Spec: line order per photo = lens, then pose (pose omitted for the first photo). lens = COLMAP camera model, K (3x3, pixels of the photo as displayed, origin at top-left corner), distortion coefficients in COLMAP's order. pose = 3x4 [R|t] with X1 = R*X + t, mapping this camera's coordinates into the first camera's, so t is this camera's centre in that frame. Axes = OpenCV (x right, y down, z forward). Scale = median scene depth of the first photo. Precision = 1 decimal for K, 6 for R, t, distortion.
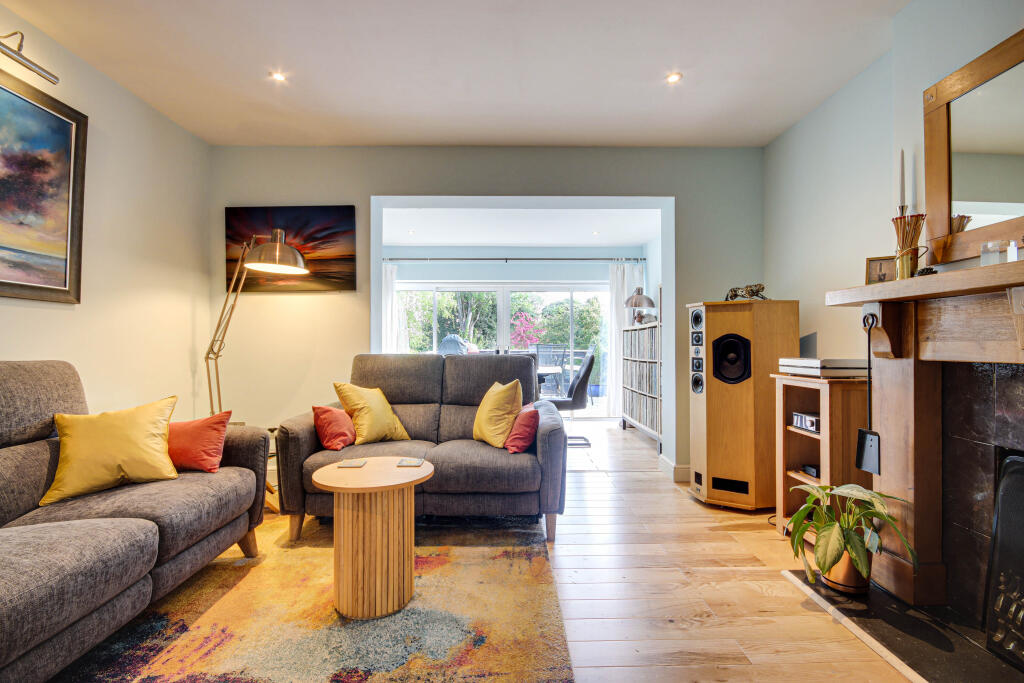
lens RADIAL K [[478.8, 0, 514.3], [0, 478.8, 343.3], [0, 0, 1]] dist [0.003438, -0.005320]
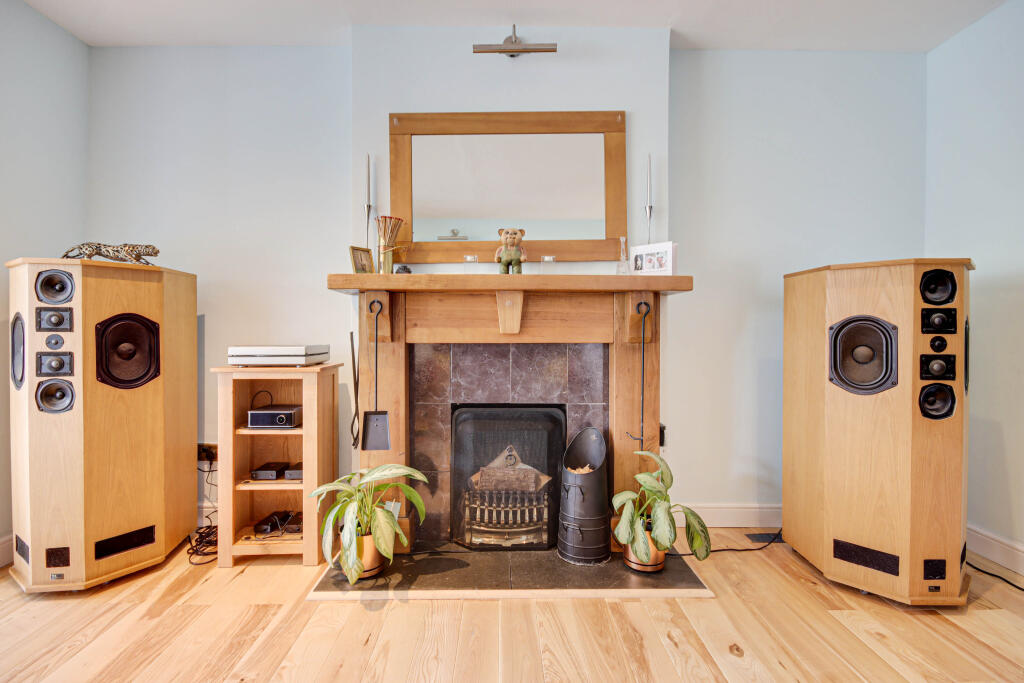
lens RADIAL K [[478.8, 0, 512.3], [0, 478.8, 332.3], [0, 0, 1]] dist [0.003438, -0.005320]
pose [[-0.005361, -0.007965, 0.999954, -0.240496], [-0.005882, 0.999951, 0.007934, -0.002027], [-0.999968, -0.005839, -0.005408, 0.534944]]
